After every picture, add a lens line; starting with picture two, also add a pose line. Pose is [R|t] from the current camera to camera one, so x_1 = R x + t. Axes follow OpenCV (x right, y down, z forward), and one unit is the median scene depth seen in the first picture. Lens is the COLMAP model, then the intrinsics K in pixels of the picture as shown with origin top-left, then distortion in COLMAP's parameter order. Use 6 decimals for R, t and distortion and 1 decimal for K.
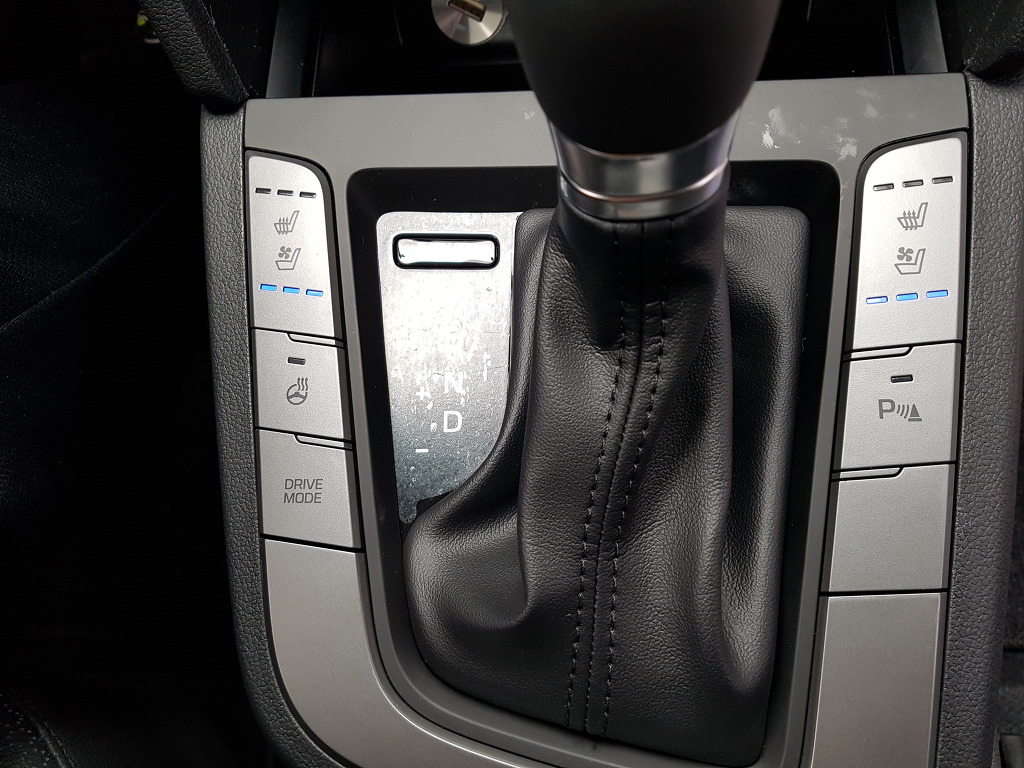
lens RADIAL K [[773.5, 0, 510.4], [0, 773.5, 405.8], [0, 0, 1]] dist [0.221266, -0.408842]
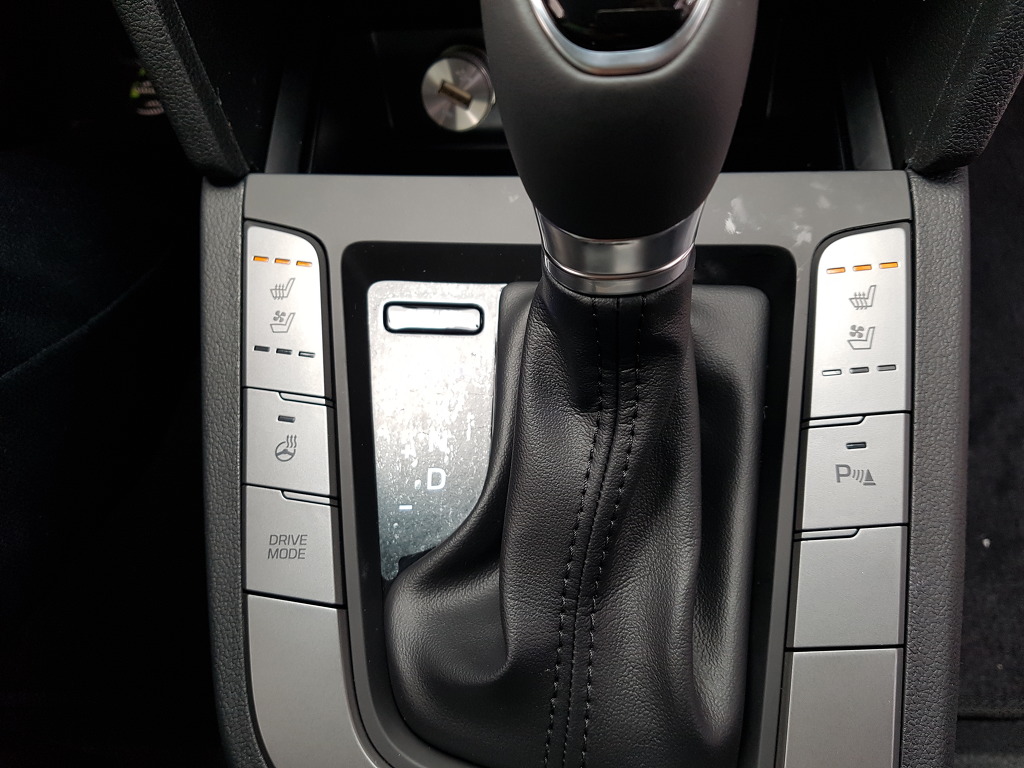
lens RADIAL K [[833.7, 0, 512.7], [0, 833.7, 397.8], [0, 0, 1]] dist [0.238068, -0.531522]
pose [[0.998649, 0.017925, 0.048774, -0.029936], [-0.013130, 0.995208, -0.096900, 0.019626], [-0.050277, 0.096128, 0.994098, -0.131128]]
